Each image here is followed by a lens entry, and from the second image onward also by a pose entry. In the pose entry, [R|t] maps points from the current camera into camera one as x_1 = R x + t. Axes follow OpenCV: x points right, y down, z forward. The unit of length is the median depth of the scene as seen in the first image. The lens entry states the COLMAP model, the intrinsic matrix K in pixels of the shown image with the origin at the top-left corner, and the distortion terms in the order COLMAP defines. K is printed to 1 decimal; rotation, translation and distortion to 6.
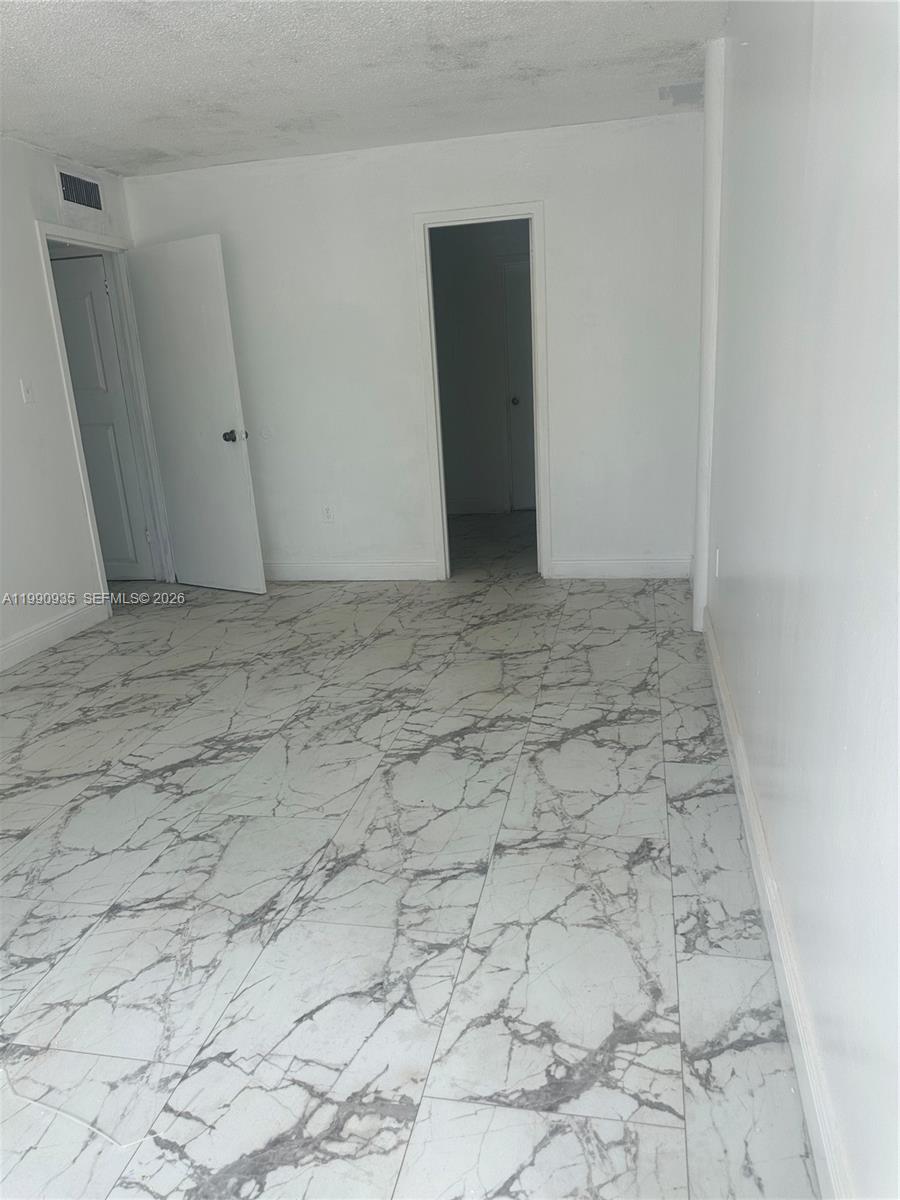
lens RADIAL K [[852.5, 0, 450.0], [0, 852.5, 600.0], [0, 0, 1]] dist [0.190557, -0.383467]
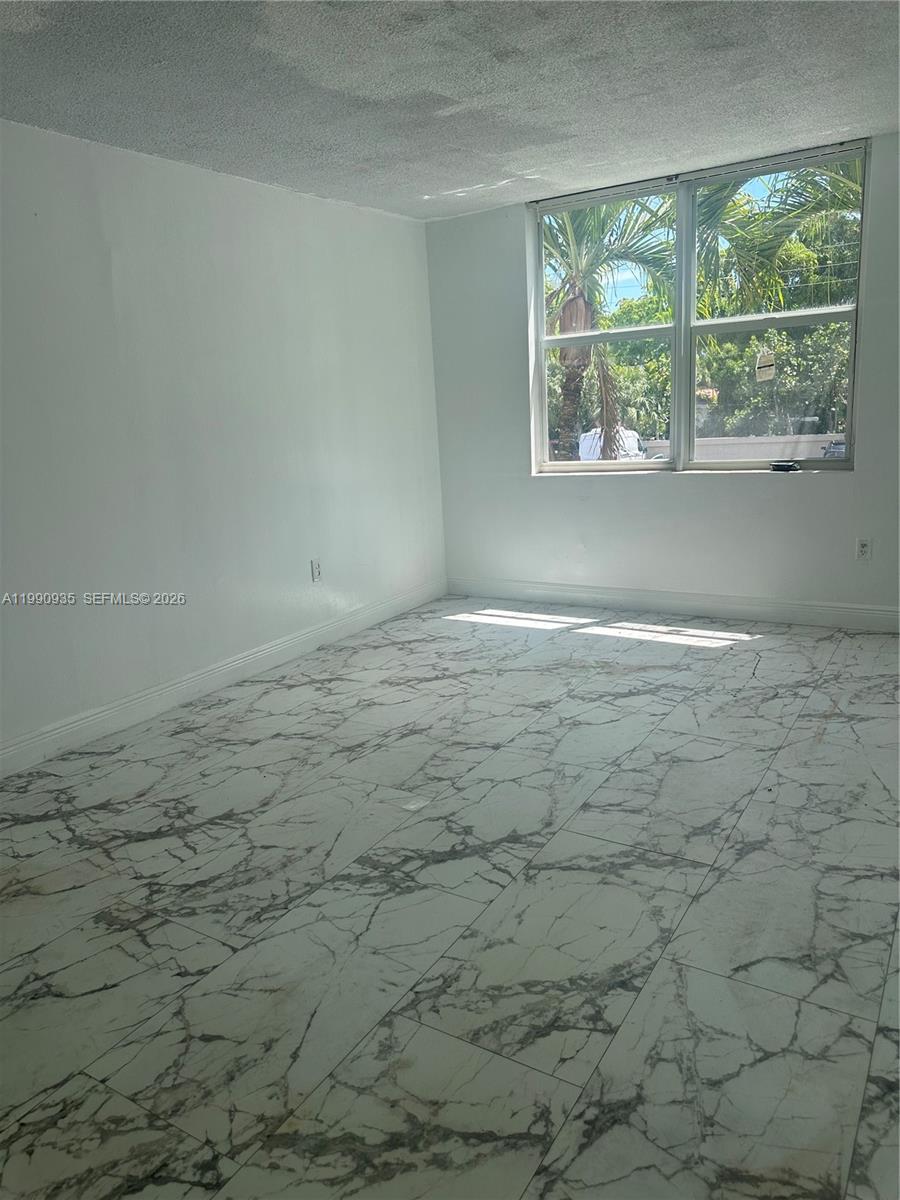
lens RADIAL K [[852.5, 0, 450.0], [0, 852.5, 600.0], [0, 0, 1]] dist [0.190557, -0.383467]
pose [[-0.936806, 0.036588, 0.347930, -0.640604], [0.198680, 0.874222, 0.443014, -0.426297], [-0.287959, 0.484145, -0.826246, 1.629381]]
